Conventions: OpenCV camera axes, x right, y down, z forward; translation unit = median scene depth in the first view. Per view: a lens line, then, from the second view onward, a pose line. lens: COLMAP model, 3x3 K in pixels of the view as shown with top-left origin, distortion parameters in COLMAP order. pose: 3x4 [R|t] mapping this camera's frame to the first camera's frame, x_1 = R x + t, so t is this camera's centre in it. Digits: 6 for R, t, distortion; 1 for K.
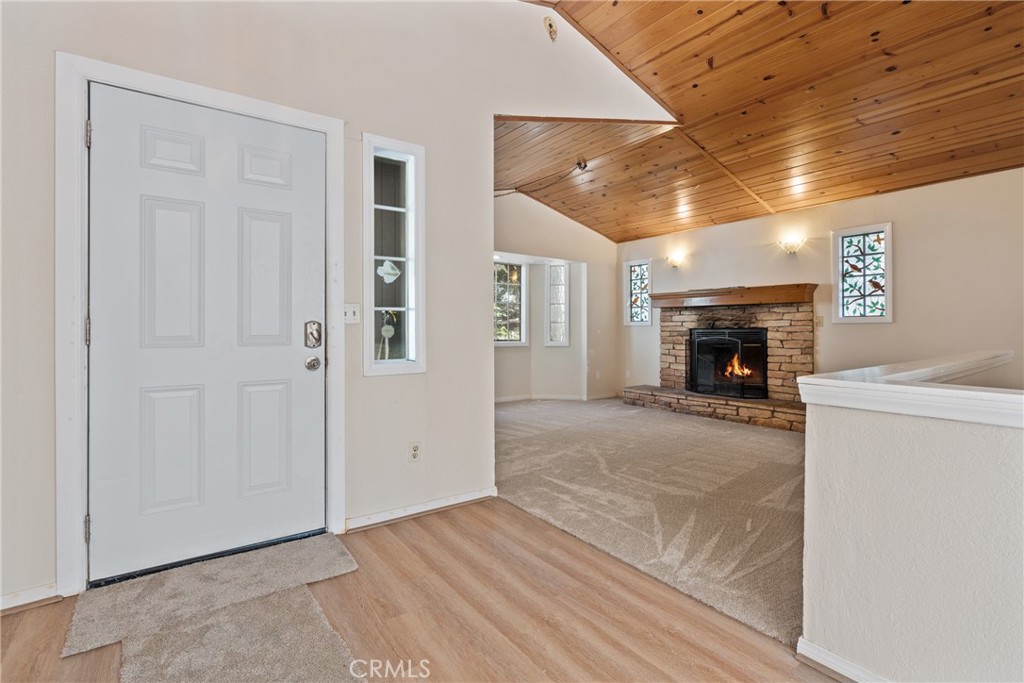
lens RADIAL K [[473.3, 0, 512.7], [0, 473.3, 325.5], [0, 0, 1]] dist [-0.002605, -0.000022]
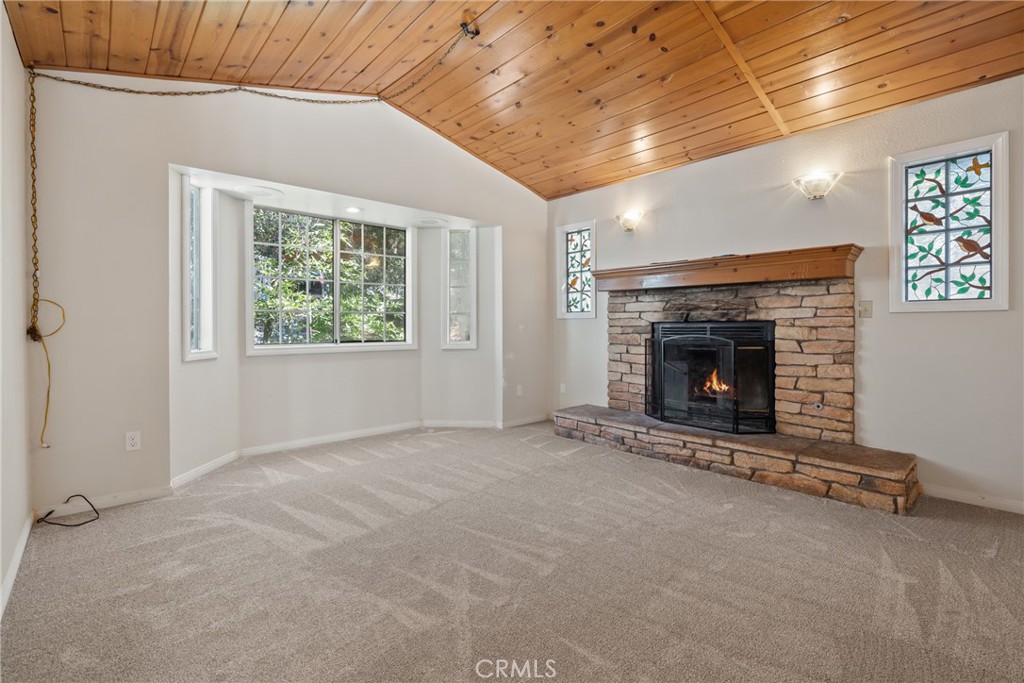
lens RADIAL K [[473.3, 0, 512.7], [0, 473.3, 325.5], [0, 0, 1]] dist [-0.002605, -0.000022]
pose [[0.994728, -0.003914, 0.102471, 0.129110], [0.002786, 0.999934, 0.011156, 0.003620], [-0.102508, -0.010812, 0.994673, 0.411847]]
